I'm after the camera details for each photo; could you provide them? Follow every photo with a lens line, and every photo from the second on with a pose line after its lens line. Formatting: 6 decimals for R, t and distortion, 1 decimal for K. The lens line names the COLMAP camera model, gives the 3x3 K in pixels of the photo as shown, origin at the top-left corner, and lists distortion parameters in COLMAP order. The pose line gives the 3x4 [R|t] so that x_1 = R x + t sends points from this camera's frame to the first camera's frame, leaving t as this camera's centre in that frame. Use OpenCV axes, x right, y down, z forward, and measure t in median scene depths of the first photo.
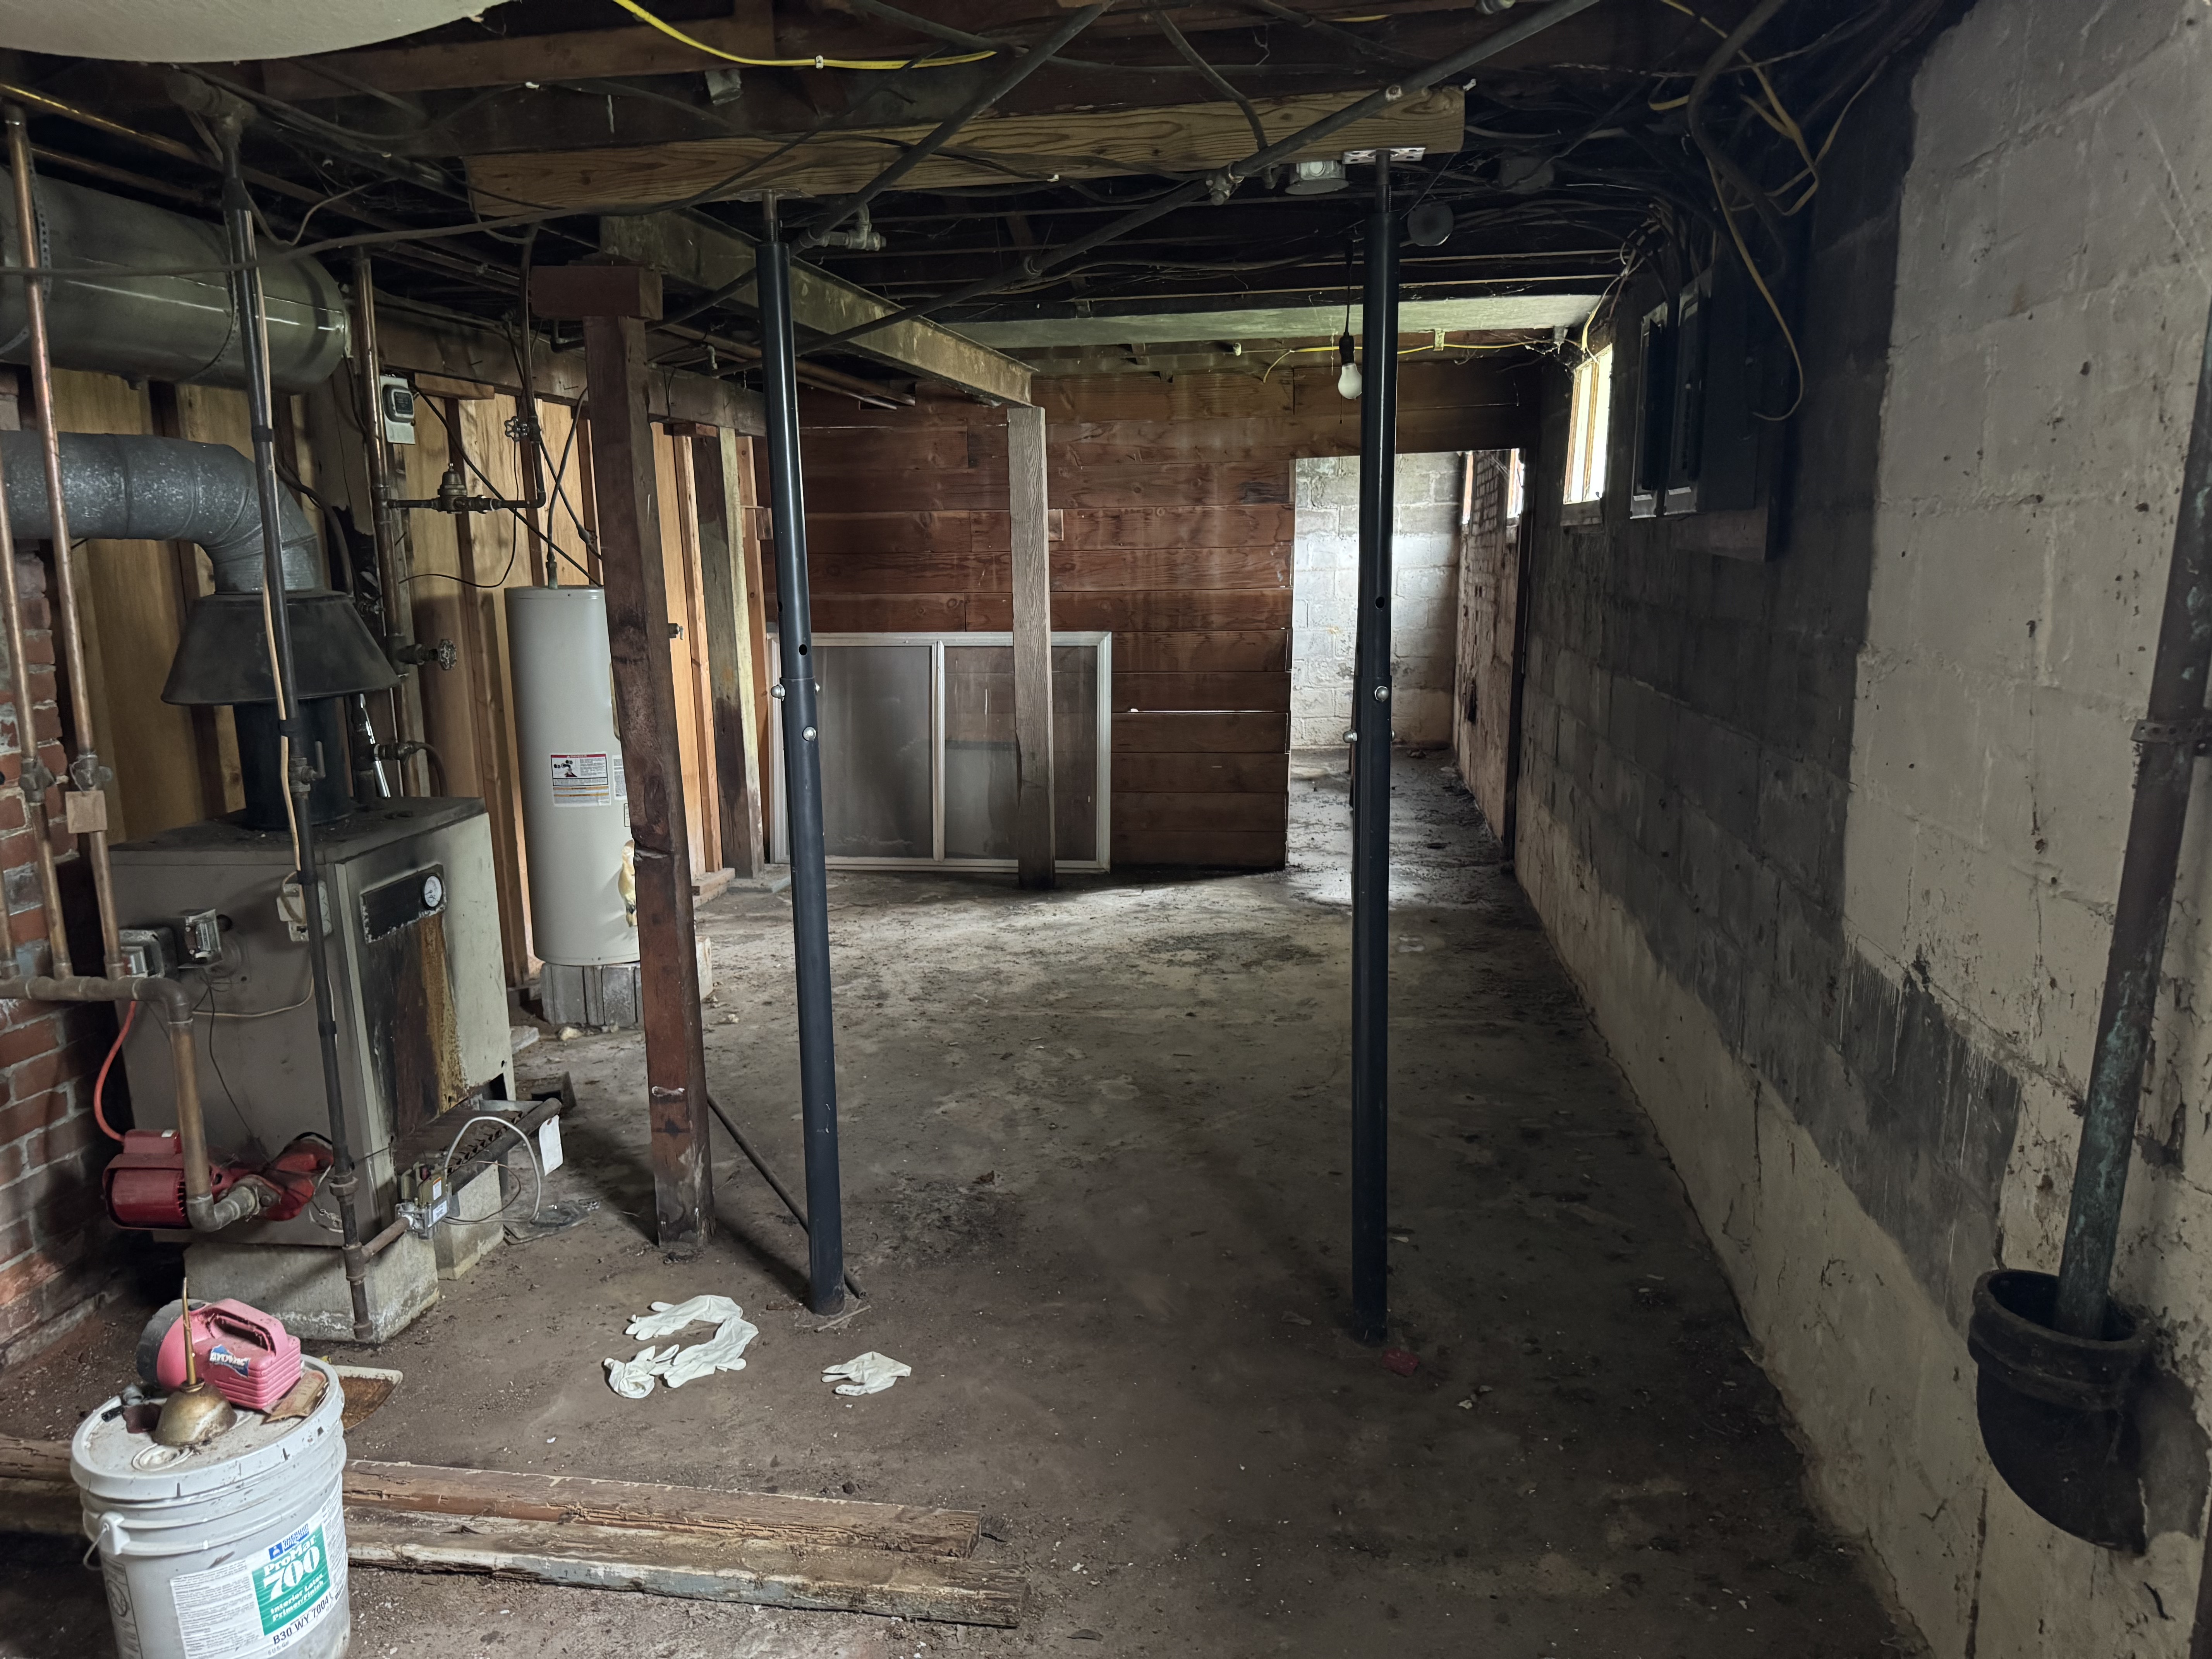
lens RADIAL K [[1542.0, 0, 1119.5], [0, 1542.0, 837.0], [0, 0, 1]] dist [0.055094, -0.065499]
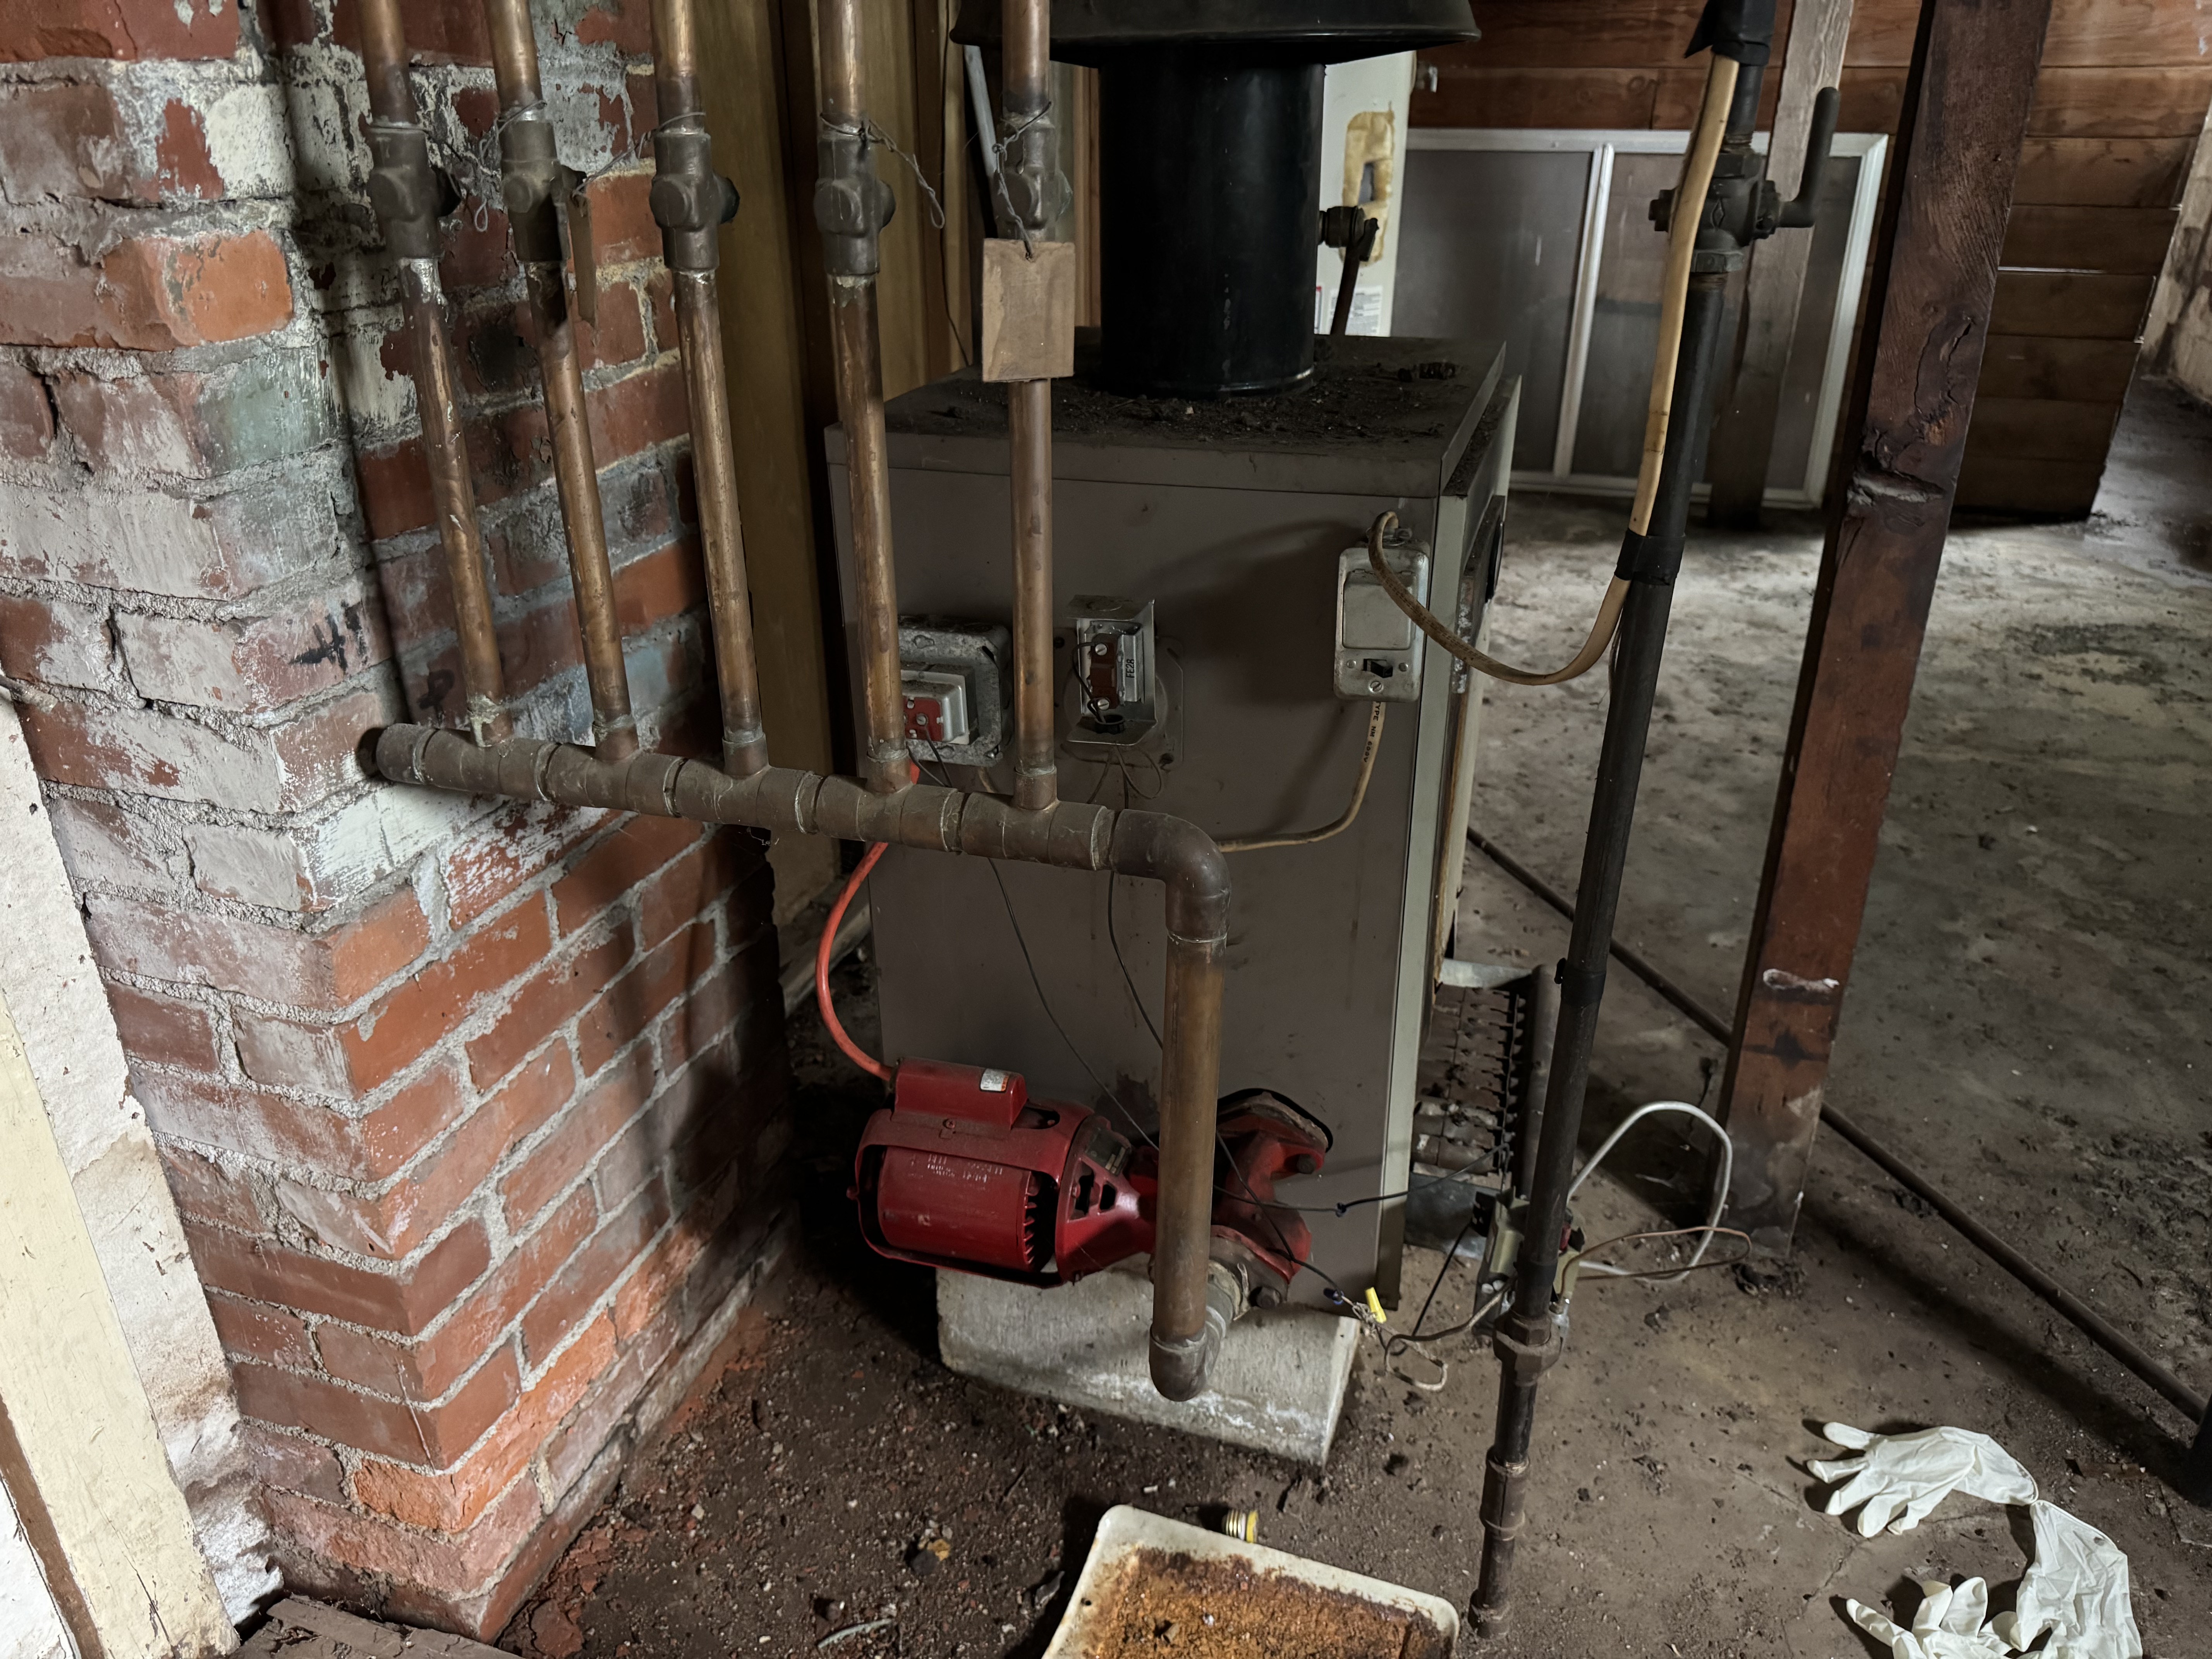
lens RADIAL K [[1542.0, 0, 1097.7], [0, 1542.0, 821.0], [0, 0, 1]] dist [0.055094, -0.065499]
pose [[0.985205, 0.090464, -0.145560, -0.392521], [-0.052066, 0.967183, 0.248690, 0.002768], [0.163280, -0.237432, 0.957583, 0.447377]]
